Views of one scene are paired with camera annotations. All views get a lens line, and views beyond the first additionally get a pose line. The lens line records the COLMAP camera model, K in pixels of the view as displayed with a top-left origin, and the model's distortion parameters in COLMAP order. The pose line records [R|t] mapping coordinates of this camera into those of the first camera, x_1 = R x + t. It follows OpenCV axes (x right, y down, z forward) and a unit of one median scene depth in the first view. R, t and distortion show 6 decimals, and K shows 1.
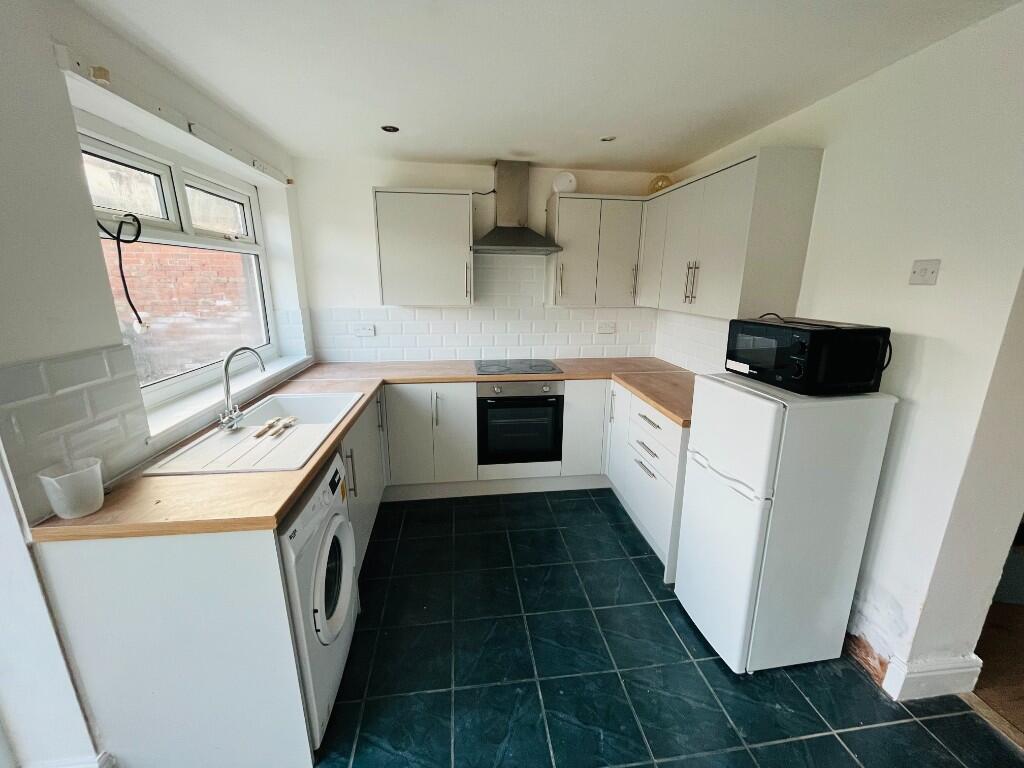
lens RADIAL K [[414.4, 0, 510.0], [0, 414.4, 381.9], [0, 0, 1]] dist [-0.005574, 0.000268]
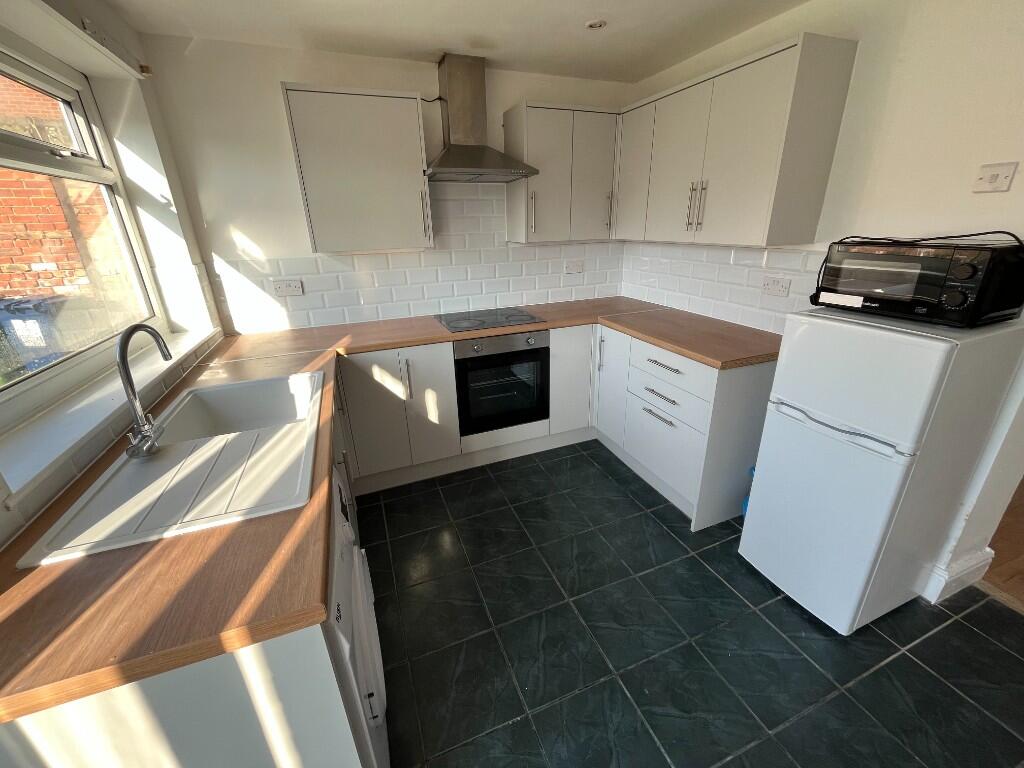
lens RADIAL K [[414.4, 0, 510.0], [0, 414.4, 381.9], [0, 0, 1]] dist [-0.005574, 0.000268]
pose [[0.968385, -0.118768, 0.219371, -0.157121], [0.091409, 0.987167, 0.130943, -0.017052], [-0.232108, -0.106751, 0.966814, 0.155675]]
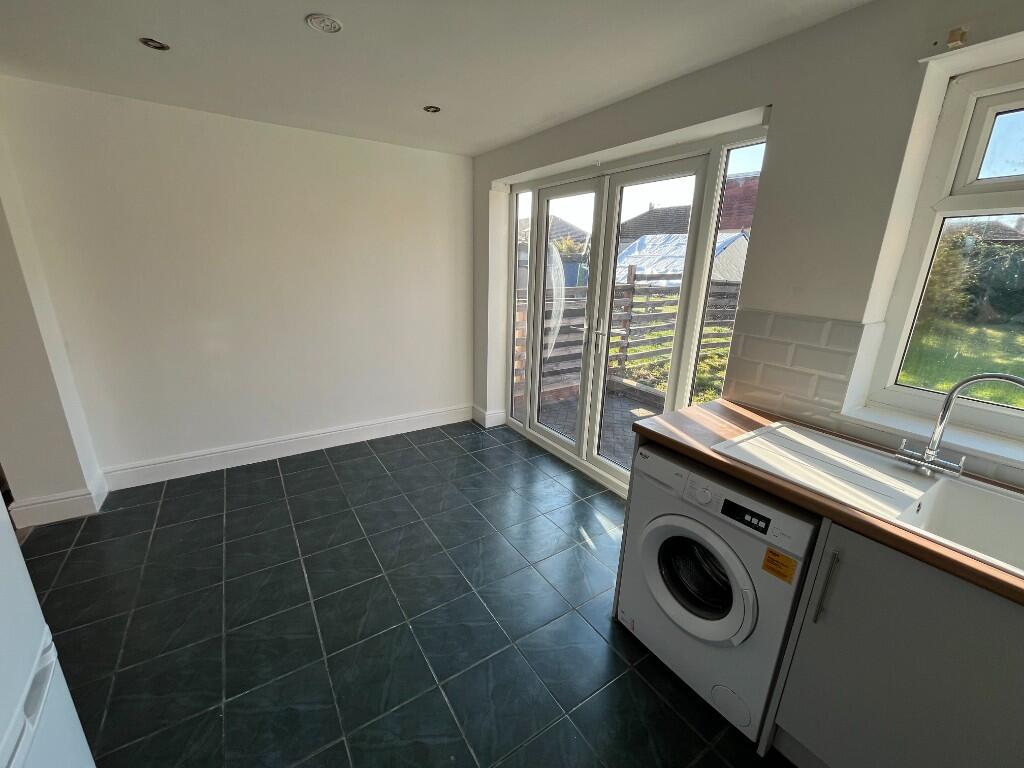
lens RADIAL K [[414.4, 0, 510.0], [0, 414.4, 381.9], [0, 0, 1]] dist [-0.005574, 0.000268]
pose [[-0.898987, 0.094986, -0.427550, 0.161721], [-0.136272, 0.867081, 0.479166, -0.166543], [0.416235, 0.489028, -0.766551, 0.724155]]
